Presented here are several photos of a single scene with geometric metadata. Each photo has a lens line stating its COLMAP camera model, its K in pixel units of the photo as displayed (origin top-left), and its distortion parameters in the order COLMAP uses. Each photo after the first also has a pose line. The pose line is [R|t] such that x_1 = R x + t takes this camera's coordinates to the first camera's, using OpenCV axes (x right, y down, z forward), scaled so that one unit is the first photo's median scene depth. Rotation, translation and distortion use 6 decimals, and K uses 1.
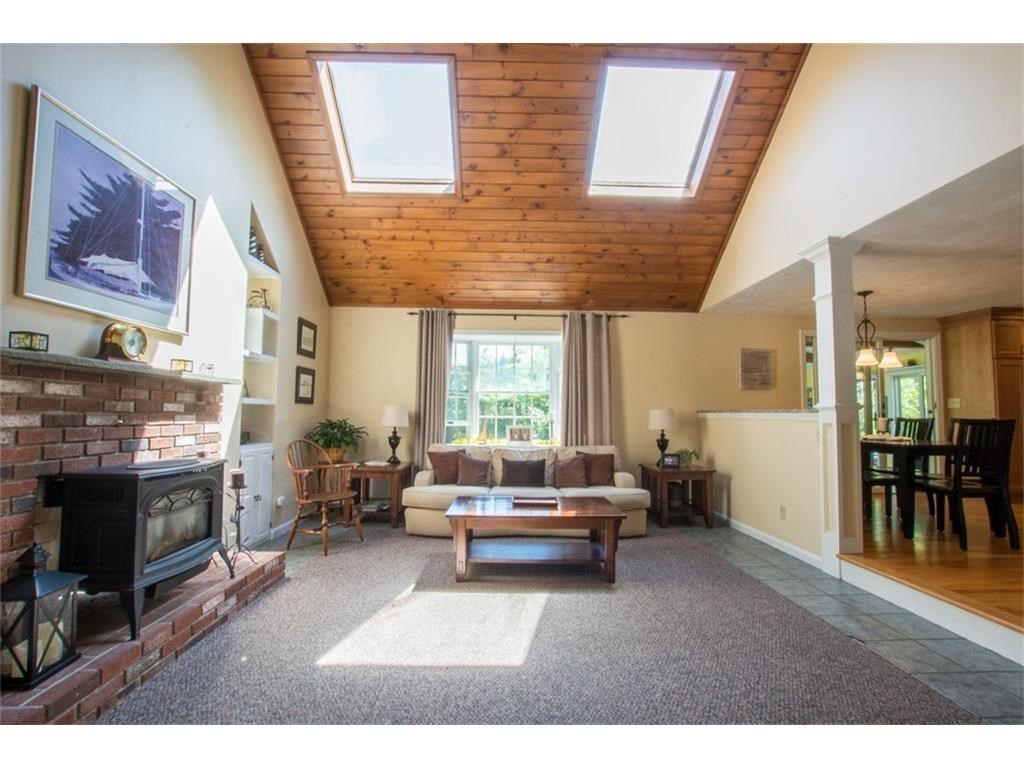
lens RADIAL K [[456.6, 0, 510.4], [0, 456.6, 388.0], [0, 0, 1]] dist [-0.040324, 0.005377]
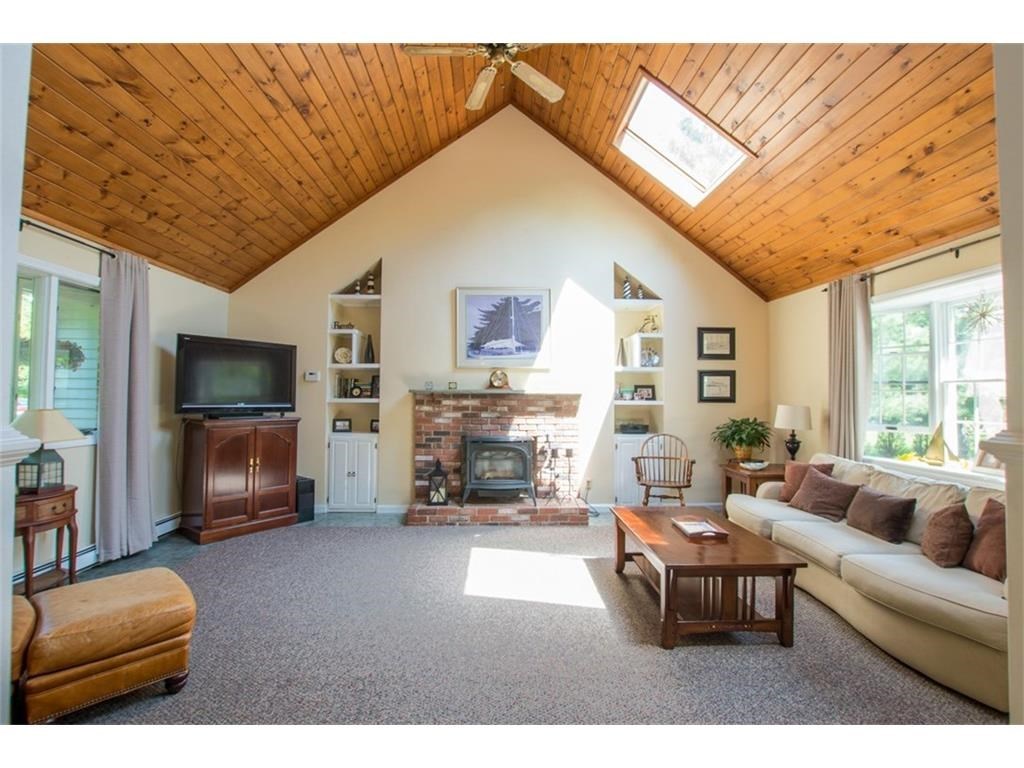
lens RADIAL K [[456.6, 0, 516.5], [0, 456.6, 382.9], [0, 0, 1]] dist [-0.040324, 0.005377]
pose [[0.027266, -0.037333, -0.998931, 1.221500], [0.052803, 0.997961, -0.035856, -0.000530], [0.998233, -0.051769, 0.029182, 0.928225]]
